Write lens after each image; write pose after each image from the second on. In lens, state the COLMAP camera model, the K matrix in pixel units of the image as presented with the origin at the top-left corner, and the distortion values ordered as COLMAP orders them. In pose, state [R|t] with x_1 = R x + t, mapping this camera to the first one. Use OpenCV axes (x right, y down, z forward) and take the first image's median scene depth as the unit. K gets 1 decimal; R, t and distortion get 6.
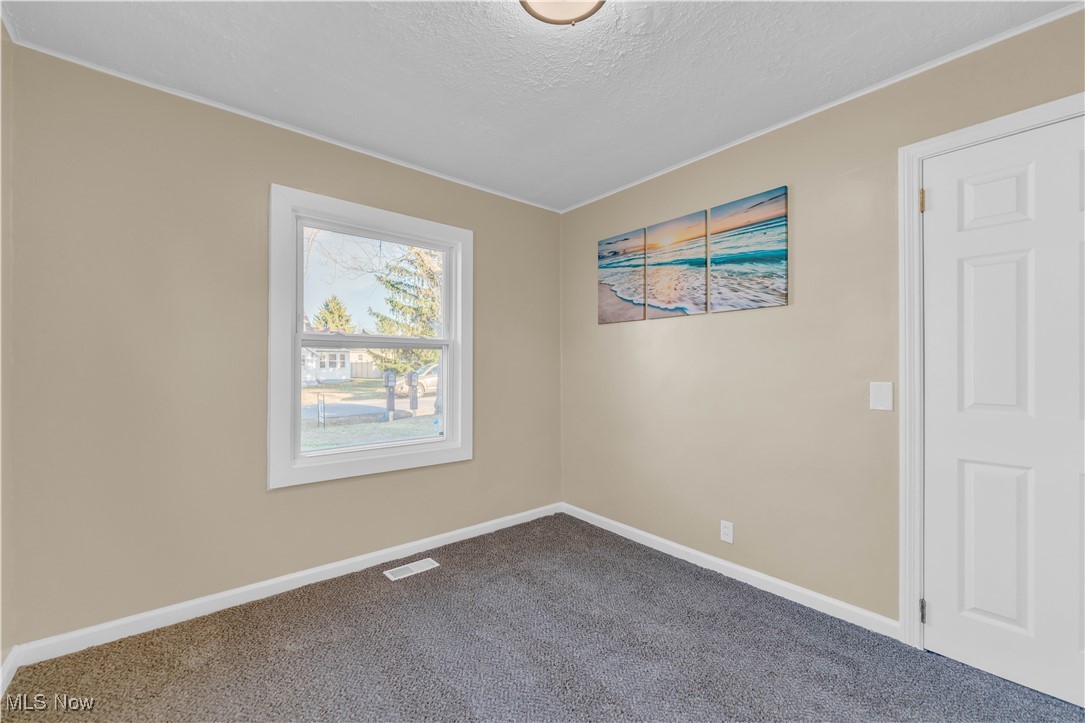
lens RADIAL K [[431.8, 0, 542.5], [0, 431.8, 361.5], [0, 0, 1]] dist [-0.000274, -0.000107]
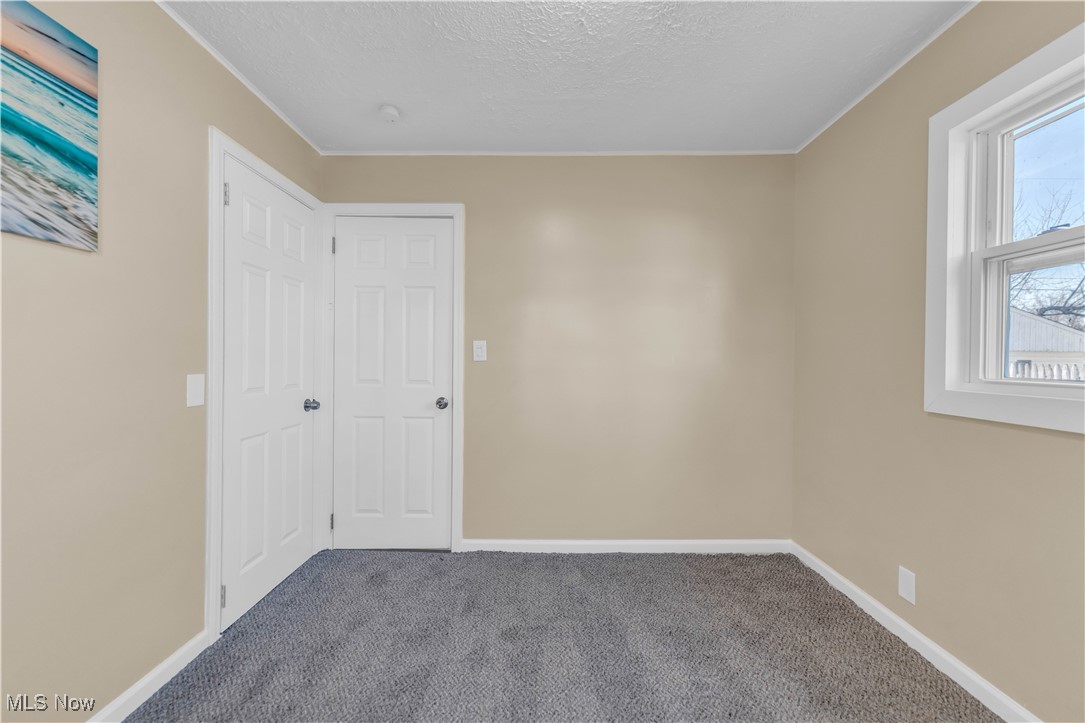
lens RADIAL K [[431.8, 0, 542.5], [0, 431.8, 361.5], [0, 0, 1]] dist [-0.000274, -0.000107]
pose [[-0.763347, -0.005470, 0.645966, -0.280620], [-0.011184, 0.999926, -0.004749, 0.014421], [-0.645892, -0.010850, -0.763352, 1.033160]]
